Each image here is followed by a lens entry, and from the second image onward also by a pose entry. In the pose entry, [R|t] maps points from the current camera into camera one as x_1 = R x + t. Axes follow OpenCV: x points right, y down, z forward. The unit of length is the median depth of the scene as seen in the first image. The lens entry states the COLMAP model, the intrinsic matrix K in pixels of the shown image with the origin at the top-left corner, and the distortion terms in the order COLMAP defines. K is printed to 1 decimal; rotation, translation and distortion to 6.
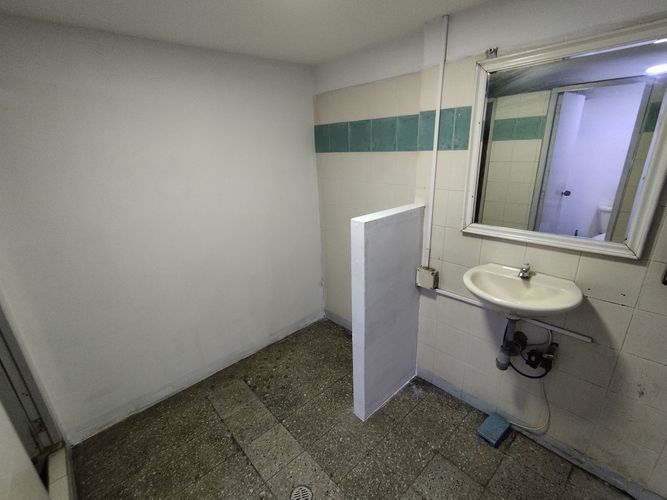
lens RADIAL K [[304.7, 0, 332.8], [0, 304.7, 250.3], [0, 0, 1]] dist [-0.003636, 0.001484]
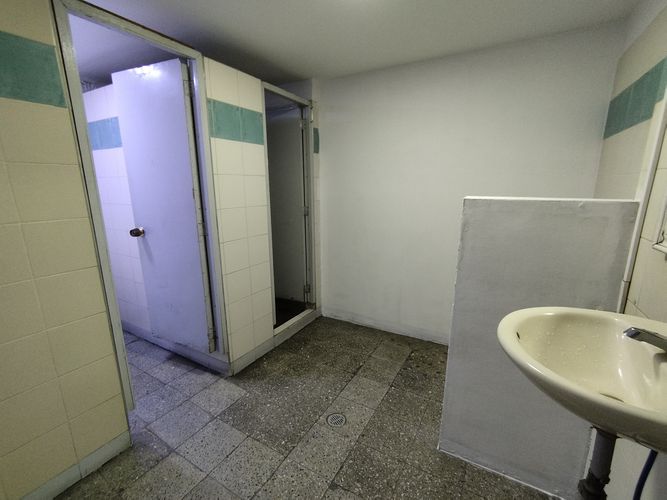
lens RADIAL K [[304.7, 0, 332.9], [0, 304.7, 252.4], [0, 0, 1]] dist [-0.003636, 0.001484]
pose [[0.314444, 0.253278, -0.914863, 0.643117], [-0.316904, 0.936467, 0.150338, 0.030539], [0.894817, 0.242651, 0.374732, 0.316752]]
